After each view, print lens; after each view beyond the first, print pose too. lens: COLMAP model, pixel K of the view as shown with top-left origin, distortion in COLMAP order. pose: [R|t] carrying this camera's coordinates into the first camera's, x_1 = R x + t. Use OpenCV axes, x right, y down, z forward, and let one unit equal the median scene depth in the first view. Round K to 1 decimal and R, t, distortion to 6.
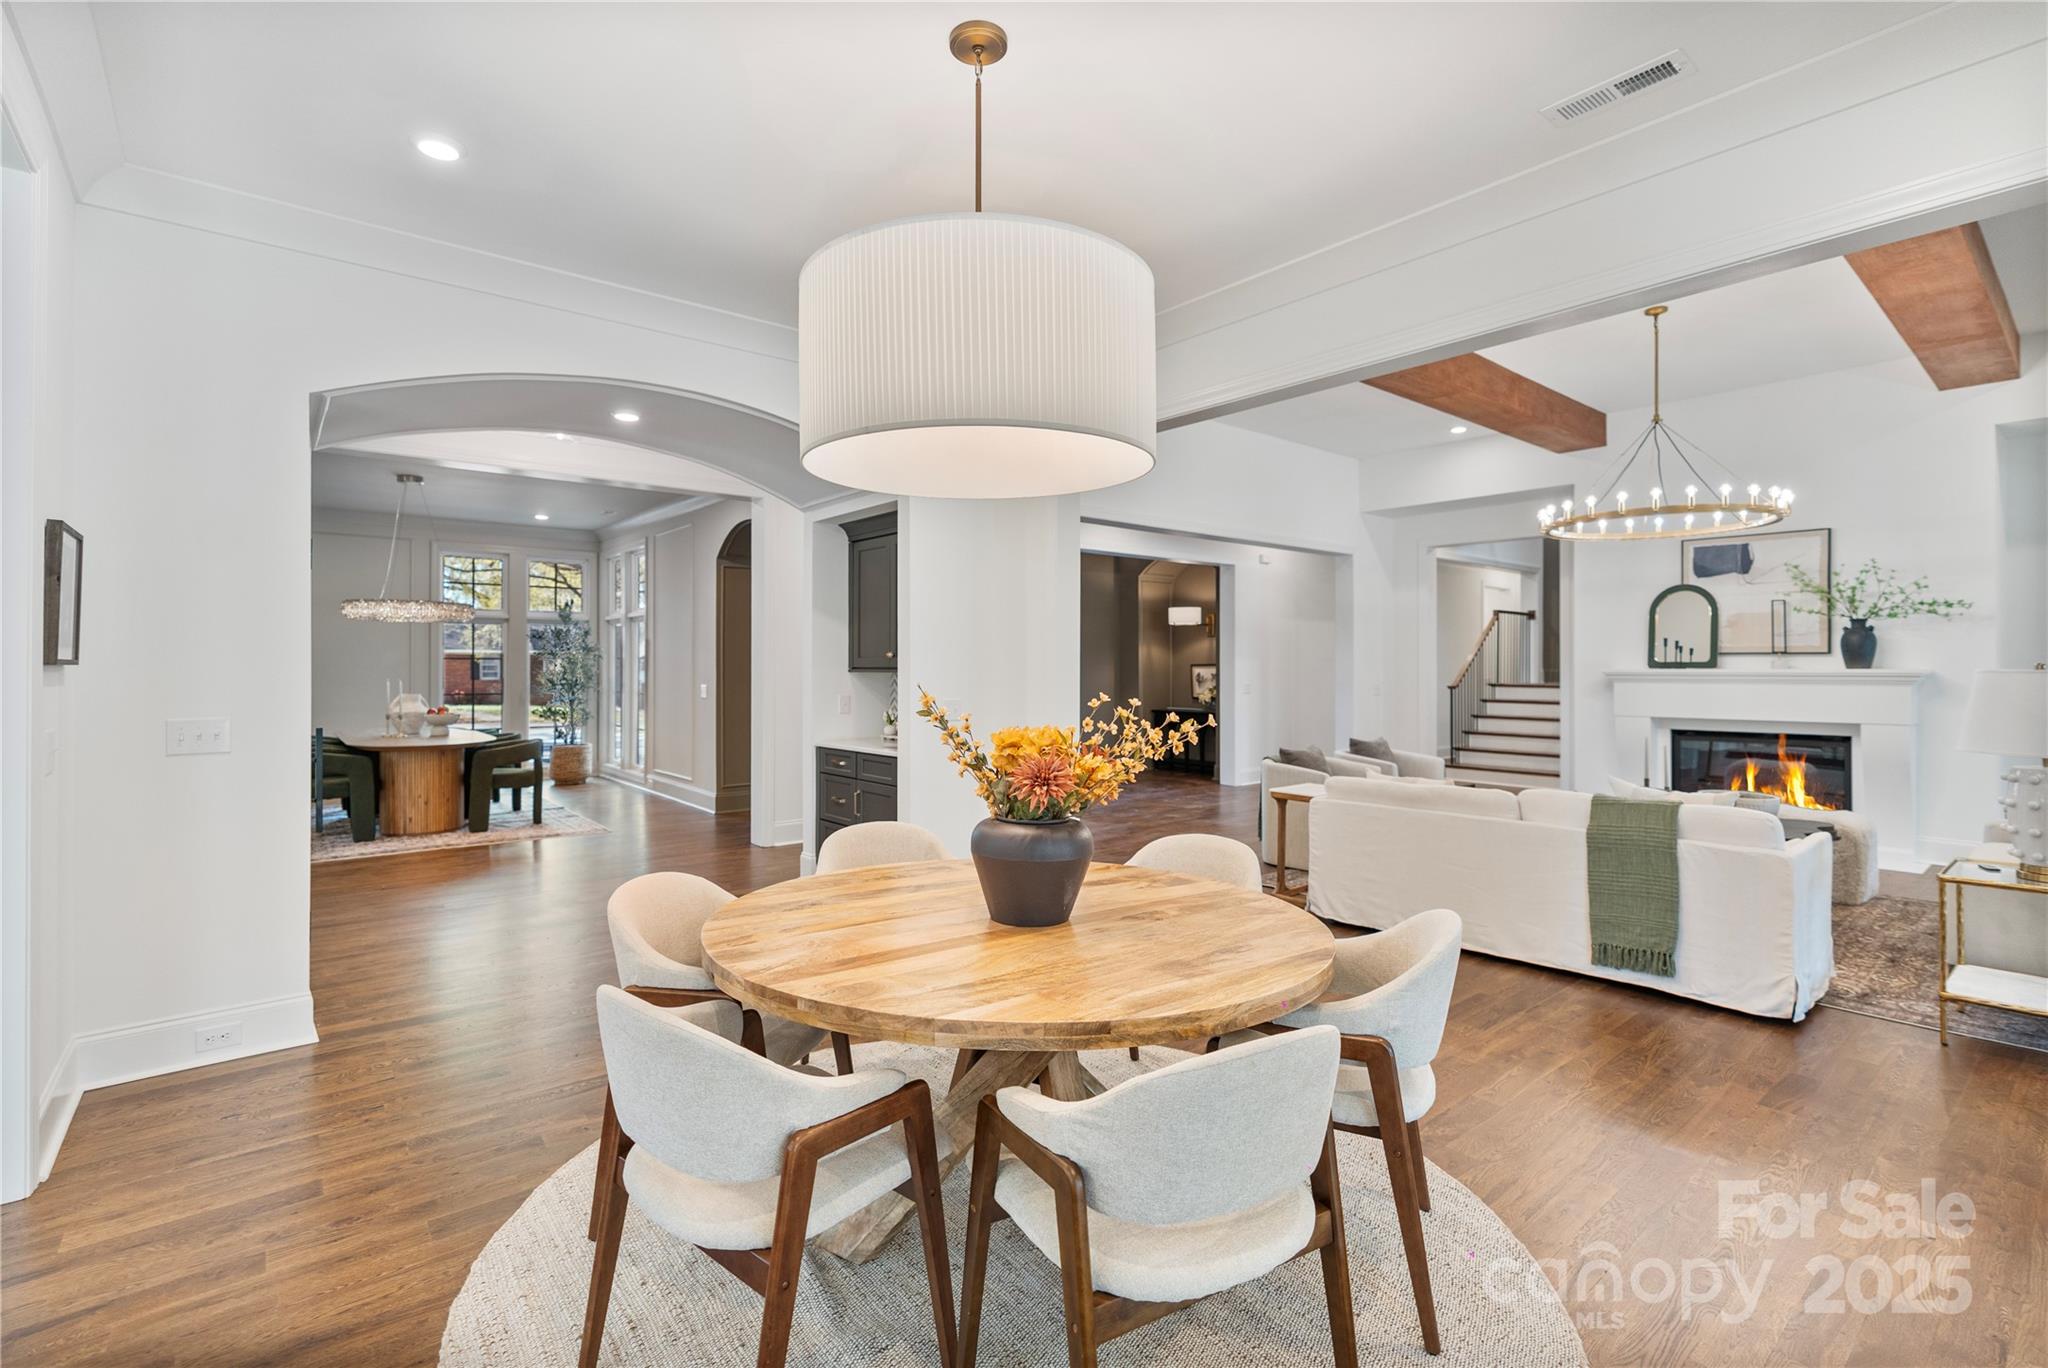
lens RADIAL K [[928.5, 0, 1020.9], [0, 928.5, 663.8], [0, 0, 1]] dist [-0.004592, 0.000377]
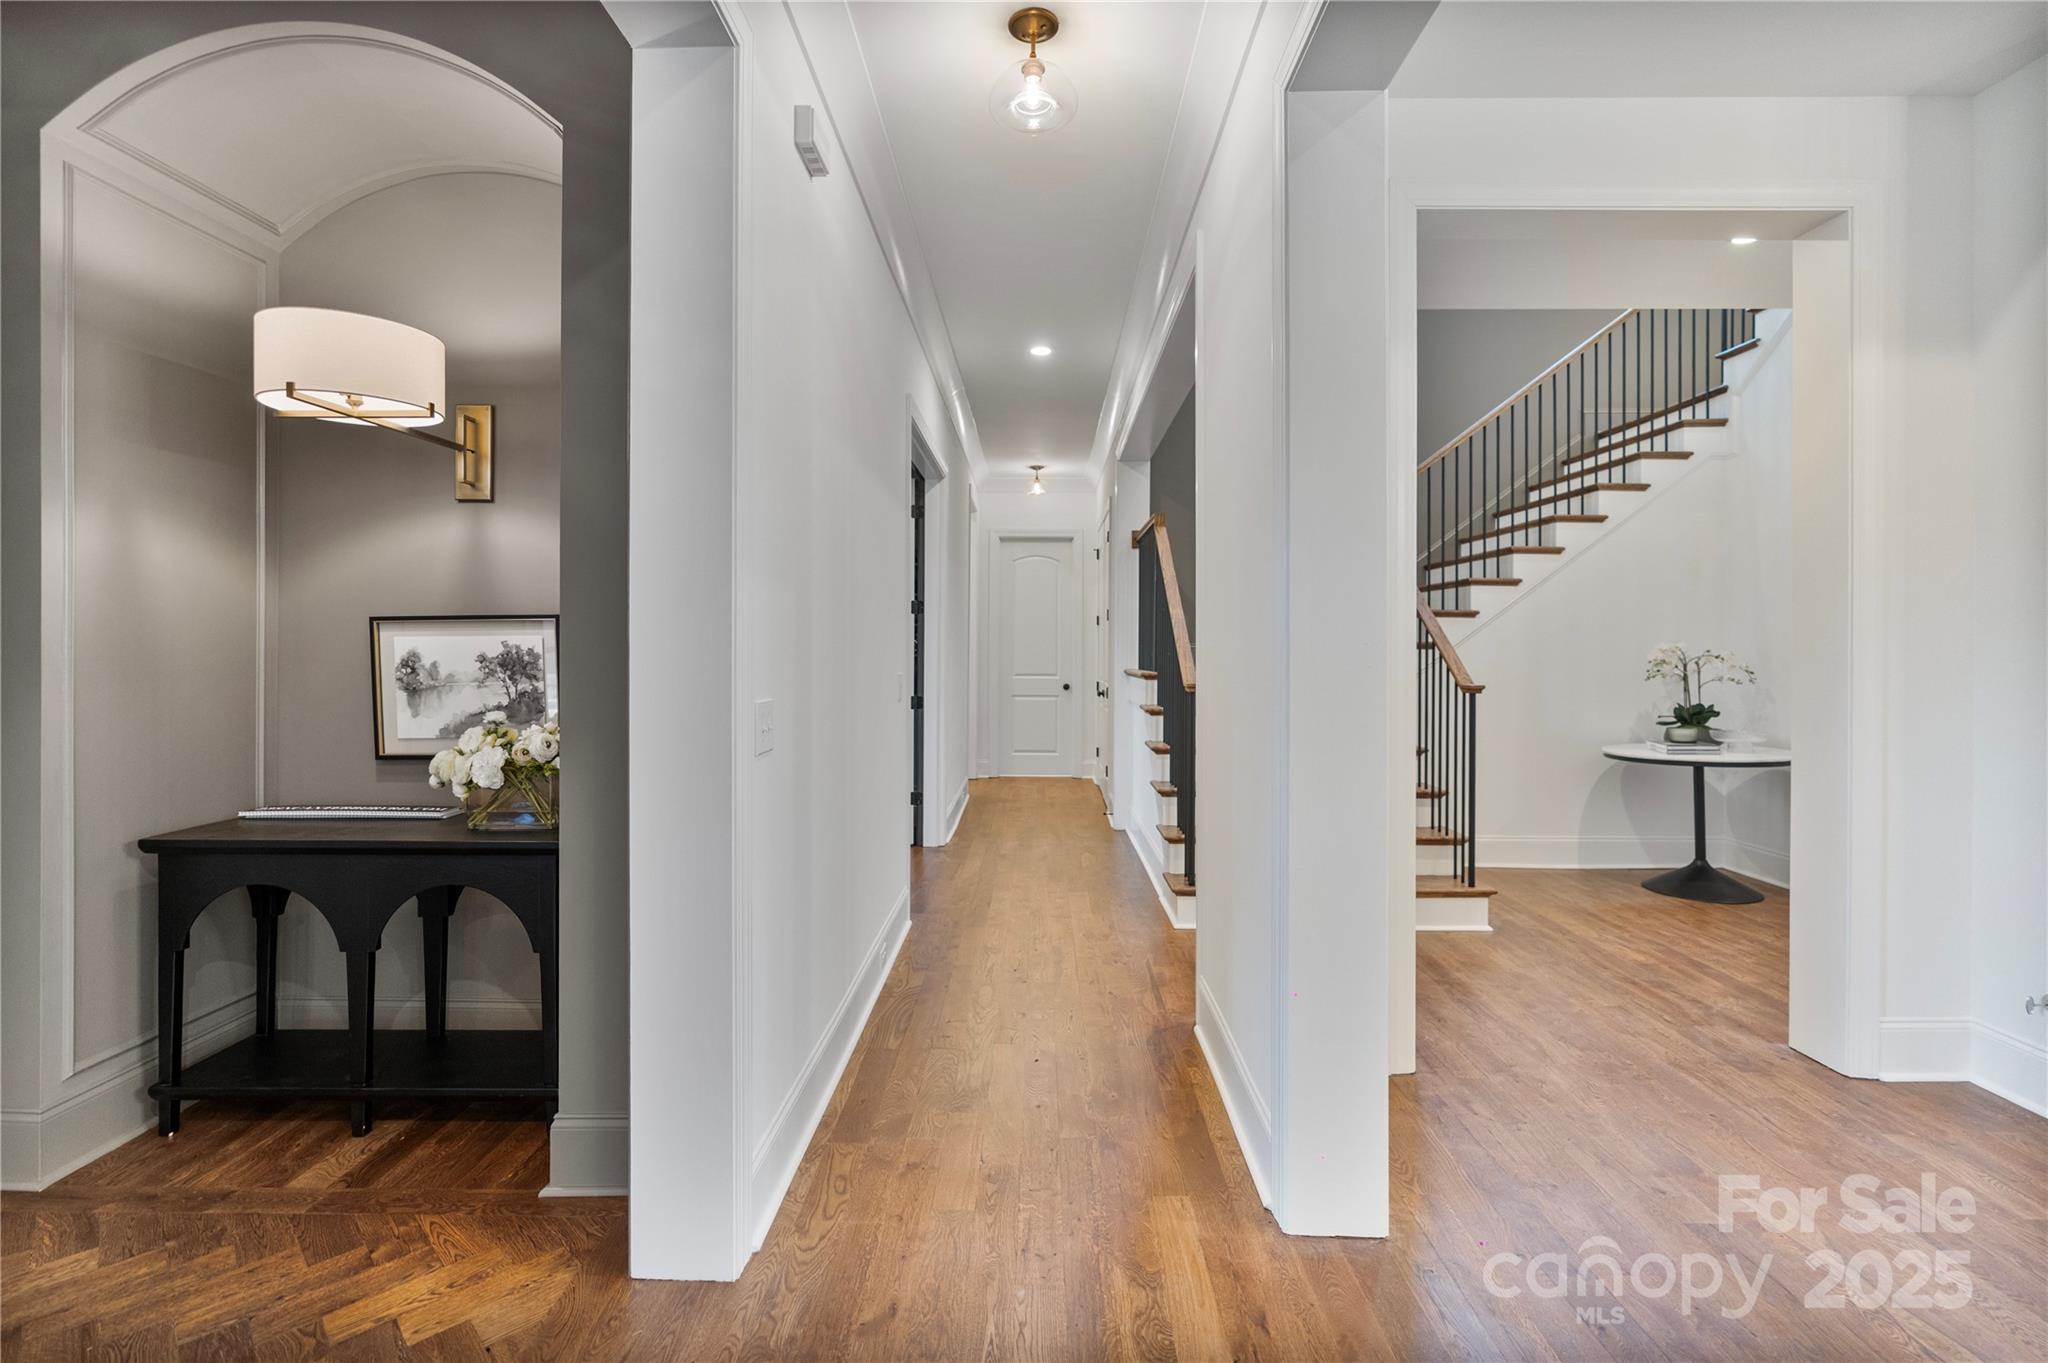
lens RADIAL K [[928.5, 0, 1041.9], [0, 928.5, 639.9], [0, 0, 1]] dist [-0.004592, 0.000377]
pose [[0.641513, 0.004442, 0.767099, 0.189018], [-0.006414, 0.999979, -0.000427, 0.009391], [-0.767086, -0.004646, 0.641528, 1.209252]]
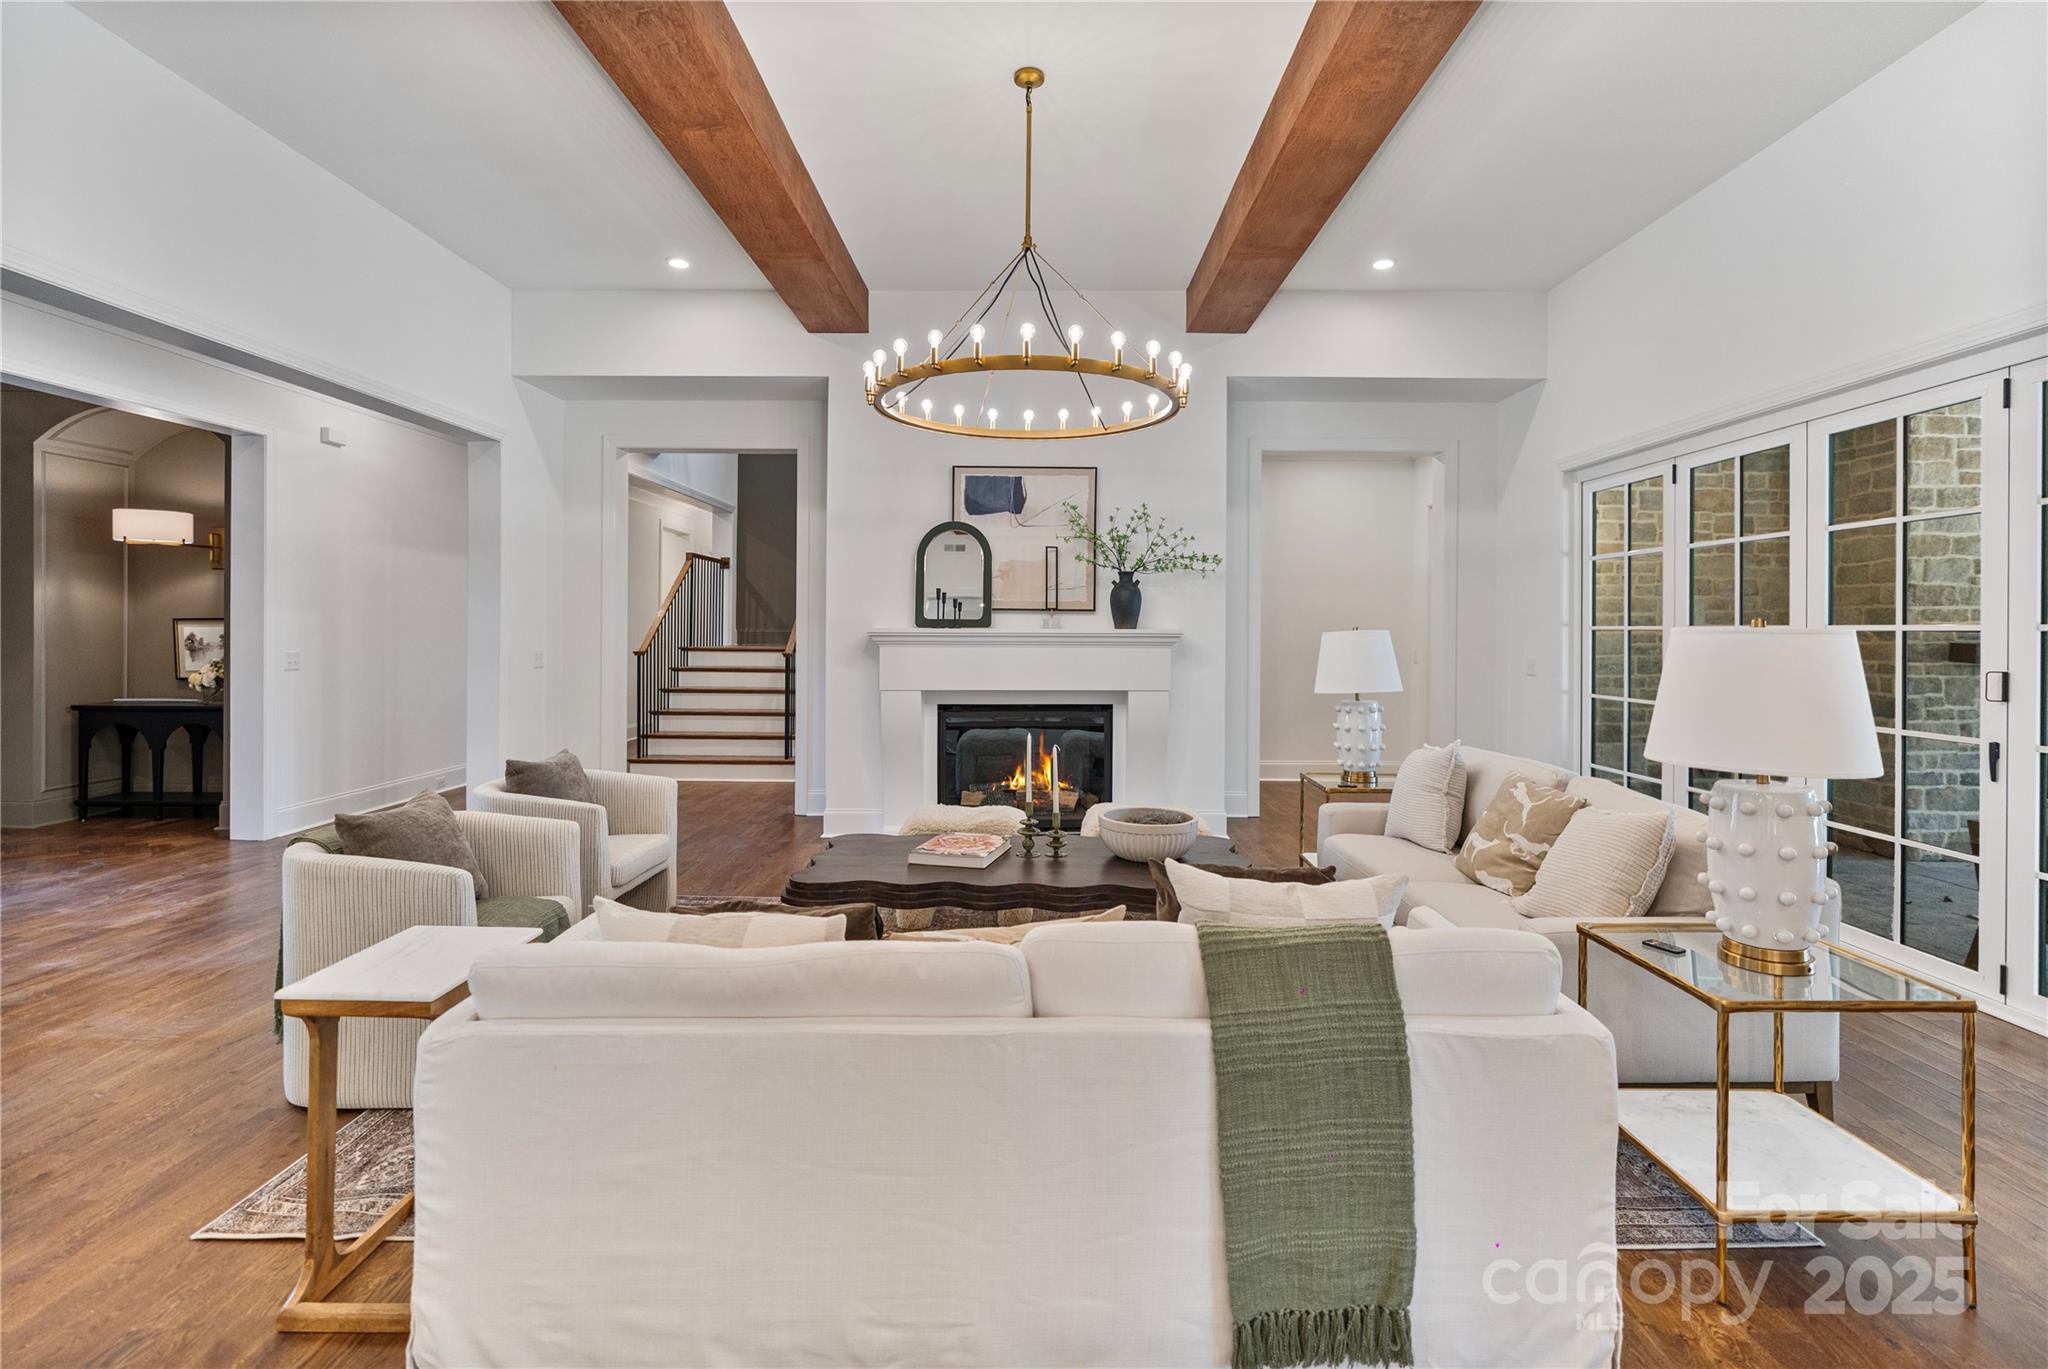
lens RADIAL K [[928.5, 0, 1017.0], [0, 928.5, 624.9], [0, 0, 1]] dist [-0.004592, 0.000377]
pose [[0.639943, 0.005324, 0.768404, 0.138265], [-0.006519, 0.999978, -0.001500, 0.003357], [-0.768395, -0.004049, 0.639963, 0.447802]]
